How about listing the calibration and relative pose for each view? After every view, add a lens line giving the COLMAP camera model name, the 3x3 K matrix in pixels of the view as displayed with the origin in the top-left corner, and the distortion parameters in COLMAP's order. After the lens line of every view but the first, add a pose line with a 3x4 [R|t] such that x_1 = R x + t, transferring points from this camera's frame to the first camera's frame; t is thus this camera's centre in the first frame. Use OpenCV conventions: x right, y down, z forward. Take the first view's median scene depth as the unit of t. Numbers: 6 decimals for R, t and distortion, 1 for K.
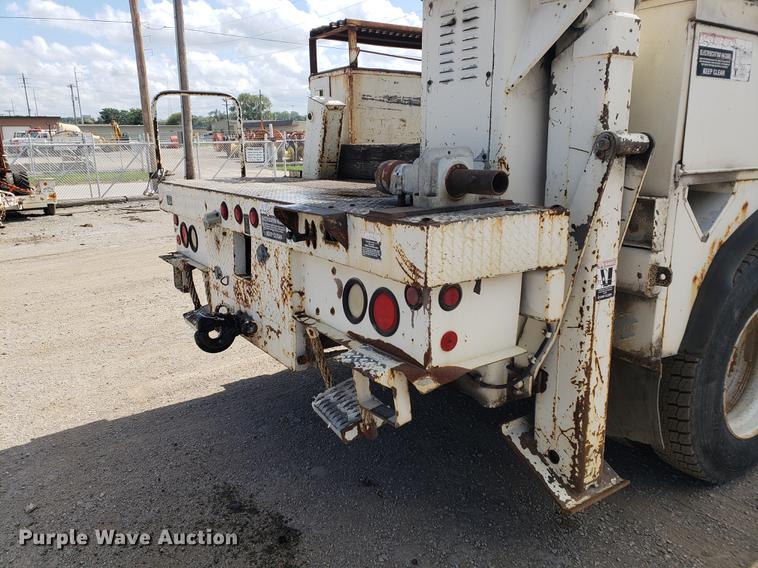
lens RADIAL K [[607.4, 0, 364.3], [0, 607.4, 290.1], [0, 0, 1]] dist [0.052768, -0.064236]
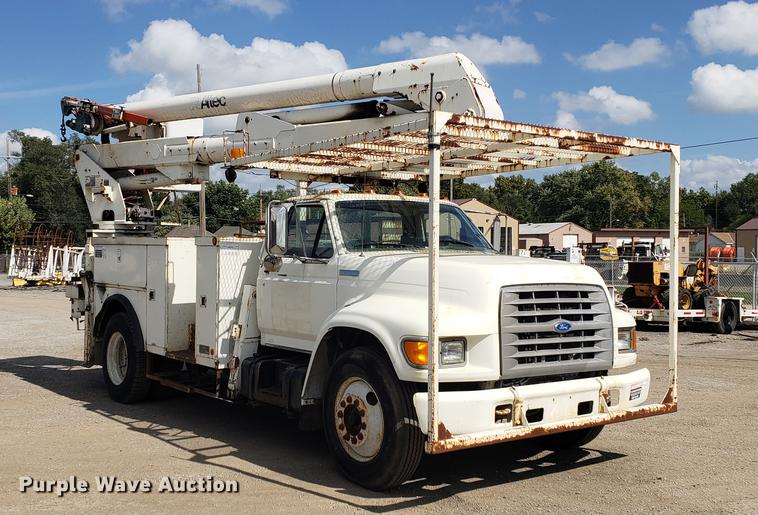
lens RADIAL K [[840.5, 0, 375.8], [0, 840.5, 262.5], [0, 0, 1]] dist [0.129736, 0.000000]
pose [[0.095382, 0.028944, -0.995020, 5.941387], [-0.247913, 0.968772, 0.004416, -0.763135], [0.964075, 0.246257, 0.099579, 2.141915]]
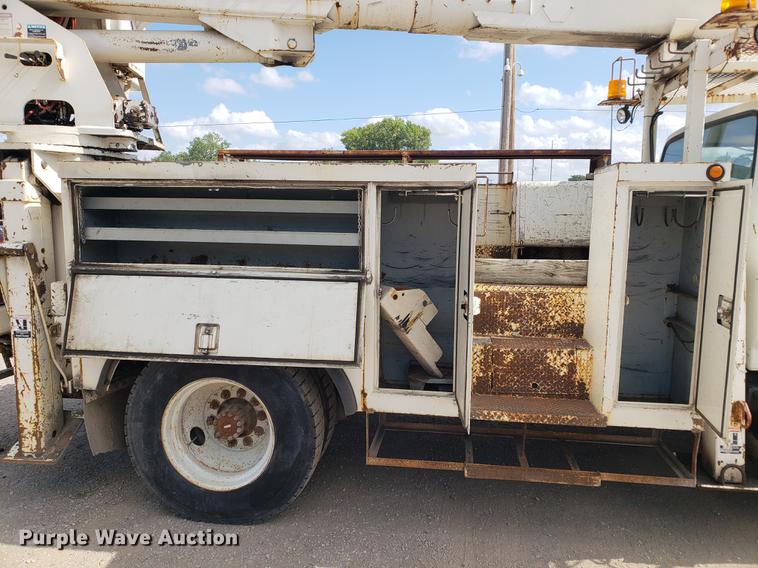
lens RADIAL K [[607.4, 0, 372.7], [0, 607.4, 288.3], [0, 0, 1]] dist [0.052768, -0.064236]
pose [[0.774434, 0.103251, -0.624173, 2.140549], [-0.170341, 0.984189, -0.048543, -0.197867], [0.609292, 0.143916, 0.779777, 0.241722]]
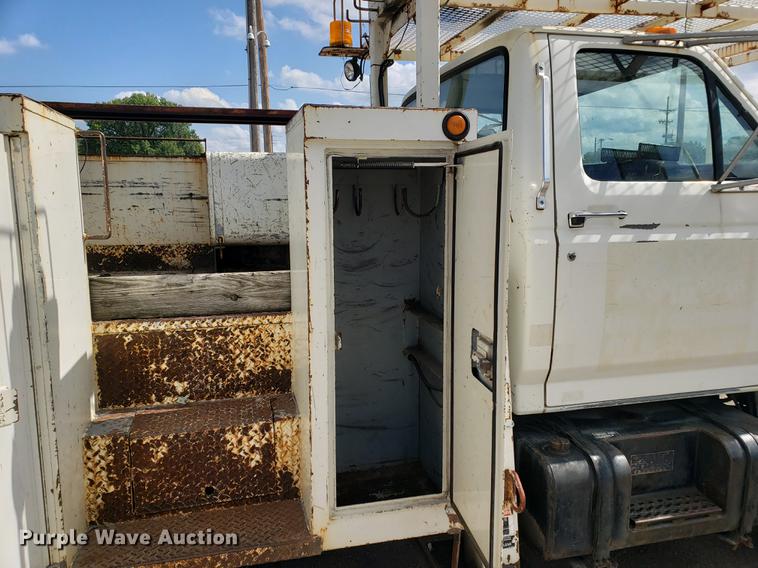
lens RADIAL K [[607.4, 0, 375.7], [0, 607.4, 291.9], [0, 0, 1]] dist [0.052768, -0.064236]
pose [[0.949368, 0.054785, -0.309353, 2.014785], [-0.078290, 0.994869, -0.064076, -0.365149], [0.304256, 0.085051, 0.948786, 0.951019]]
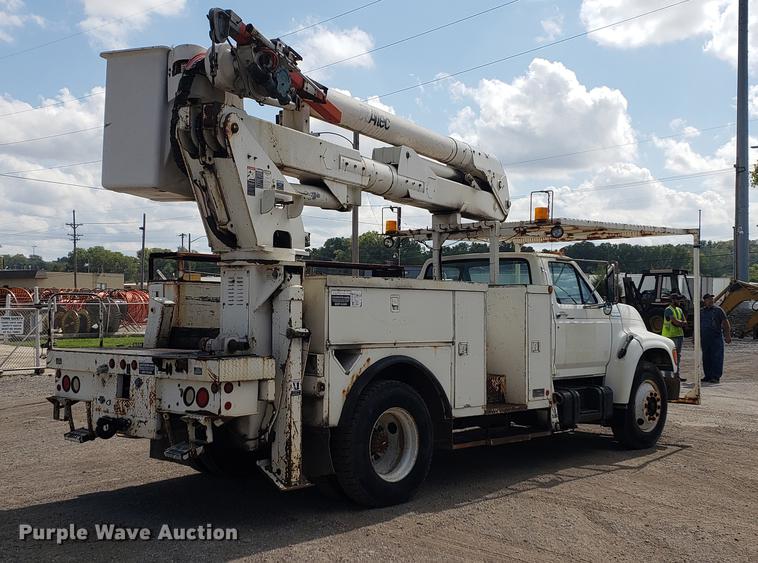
lens RADIAL K [[906.6, 0, 377.7], [0, 906.6, 276.6], [0, 0, 1]] dist [0.165999, 0.000000]
pose [[0.970962, 0.029407, 0.237418, -0.154740], [0.036386, 0.962717, -0.268051, 0.523276], [-0.236449, 0.268906, 0.933692, -2.483167]]
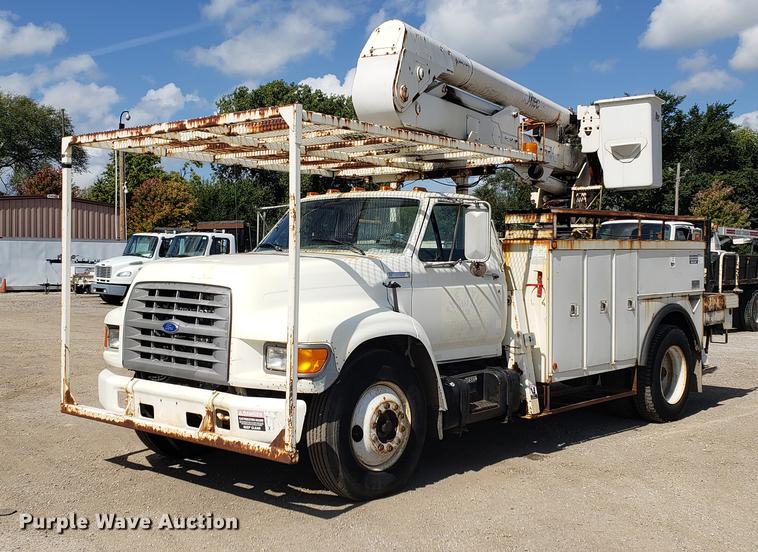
lens RADIAL K [[907.4, 0, 375.2], [0, 907.4, 261.5], [0, 0, 1]] dist [0.200926, 0.000000]
pose [[-0.965690, 0.014845, -0.259272, 3.030871], [-0.050575, 0.968500, 0.243825, -1.755194], [0.254725, 0.248572, -0.934520, 6.376496]]
